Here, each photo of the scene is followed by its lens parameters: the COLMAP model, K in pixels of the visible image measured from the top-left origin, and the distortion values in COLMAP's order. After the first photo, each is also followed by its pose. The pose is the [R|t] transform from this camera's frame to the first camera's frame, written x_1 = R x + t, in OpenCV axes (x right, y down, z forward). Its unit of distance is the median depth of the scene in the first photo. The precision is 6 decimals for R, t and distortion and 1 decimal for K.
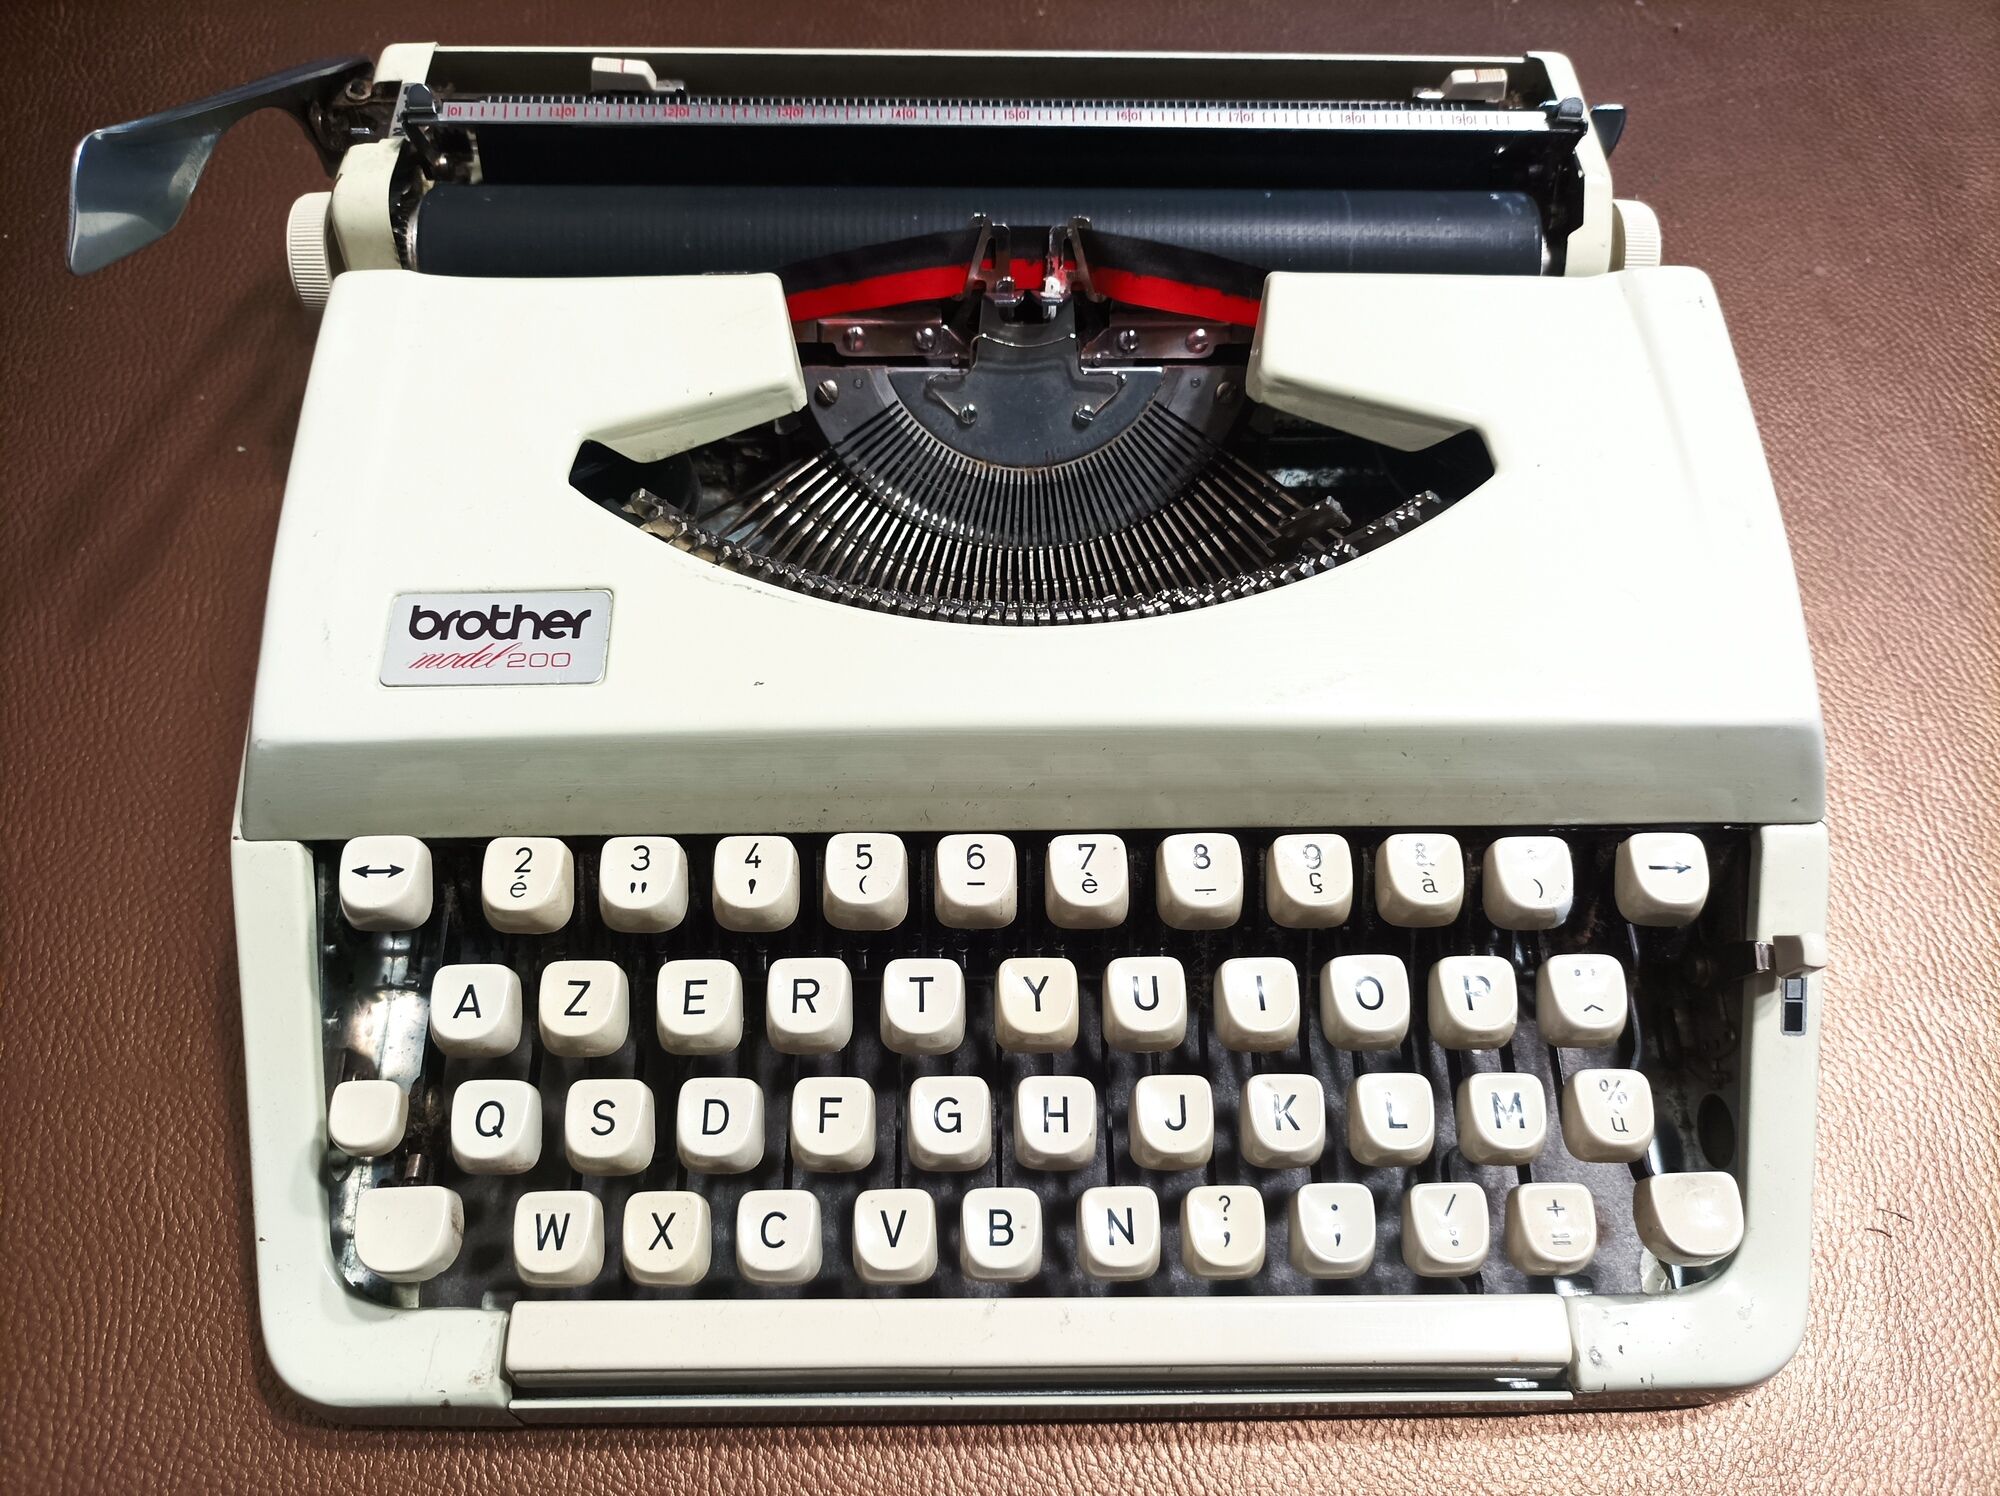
lens RADIAL K [[1555.1, 0, 998.3], [0, 1555.1, 746.7], [0, 0, 1]] dist [0.001284, -0.017736]
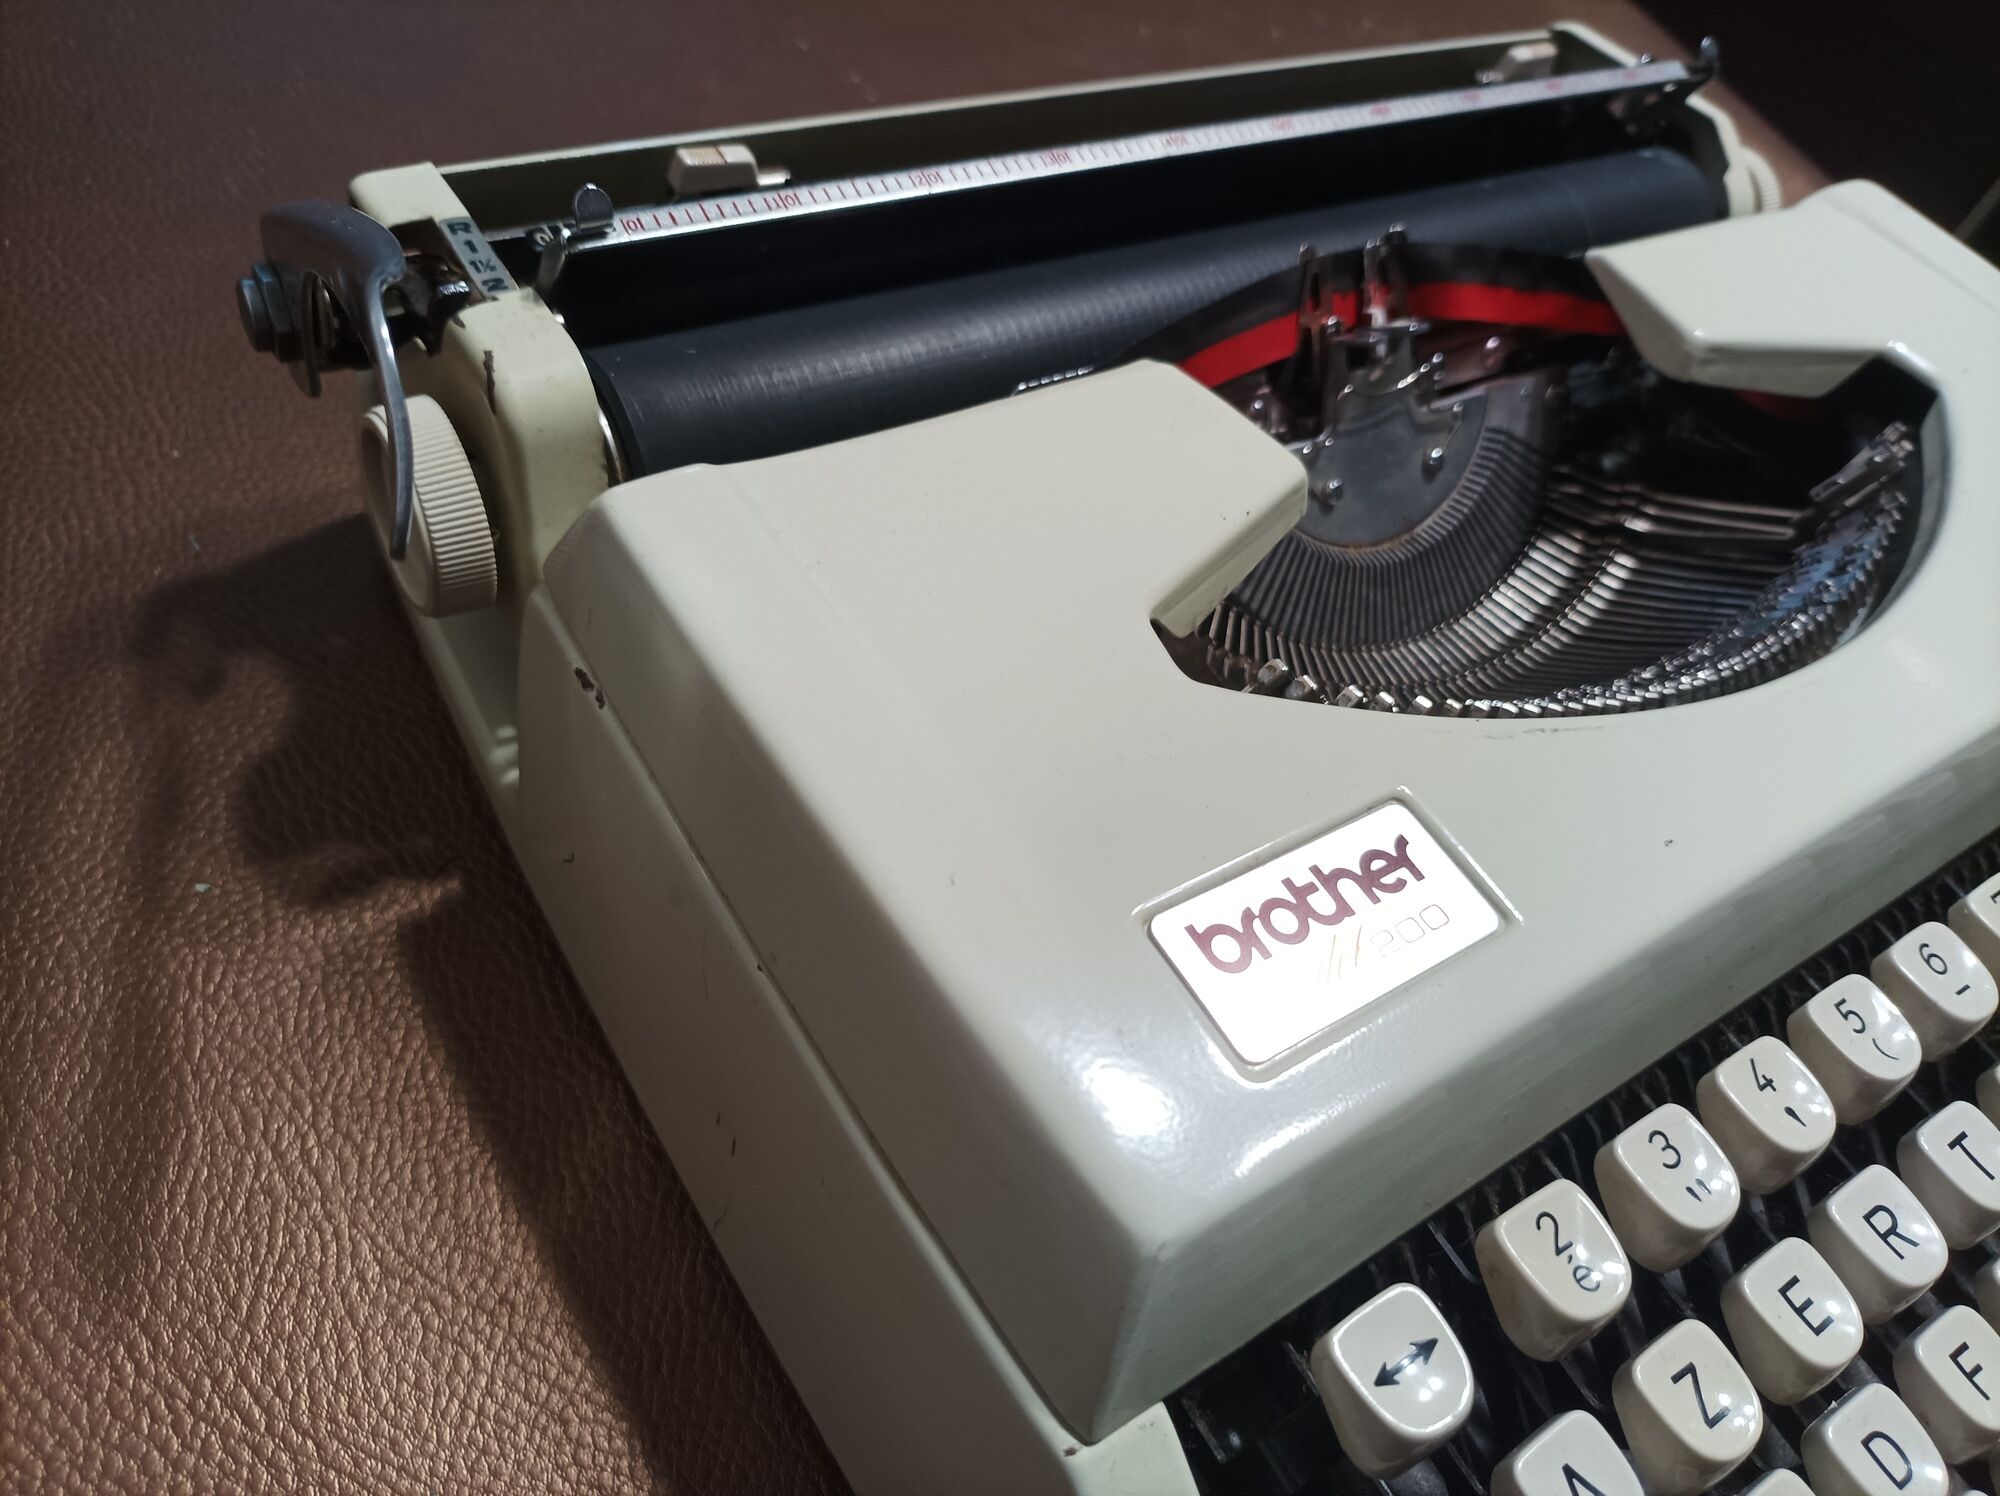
lens RADIAL K [[1555.1, 0, 985.0], [0, 1555.1, 742.7], [0, 0, 1]] dist [0.001284, -0.017736]
pose [[0.828291, -0.306859, 0.468798, -0.663999], [0.360039, 0.932583, -0.025693, -0.161162], [-0.429309, 0.190067, 0.882931, 0.467717]]
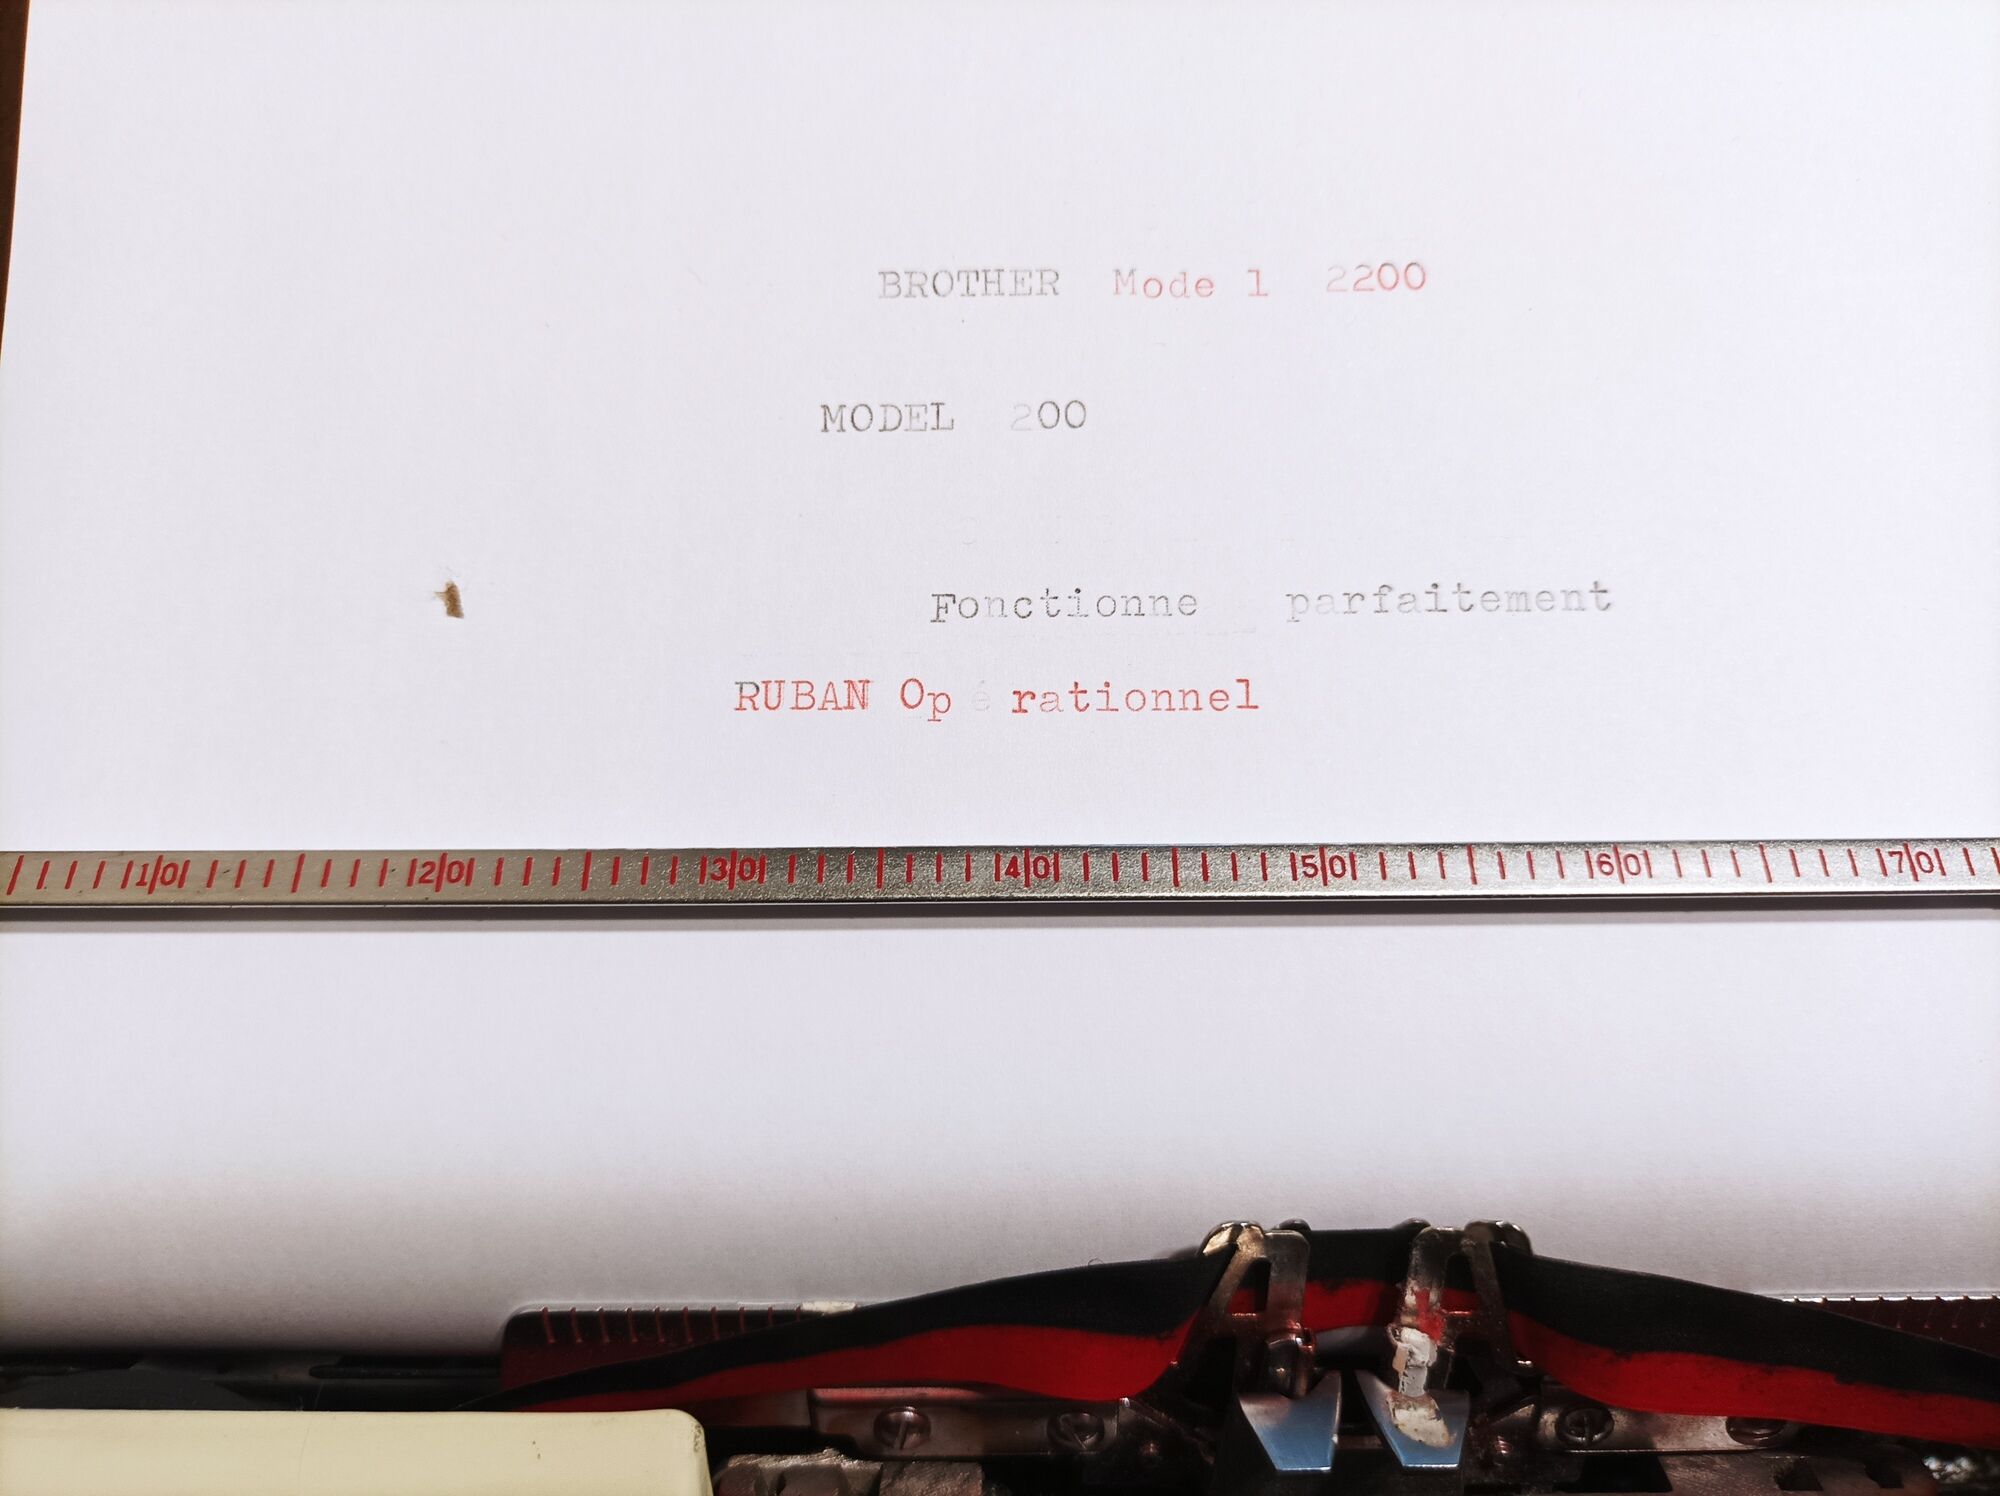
lens RADIAL K [[1555.1, 0, 1003.9], [0, 1555.1, 750.7], [0, 0, 1]] dist [0.001284, -0.017736]
pose [[0.999031, 0.000537, -0.044018, -0.055856], [0.000857, 0.999499, 0.031641, -0.522160], [0.044013, -0.031648, 0.998530, 0.701913]]
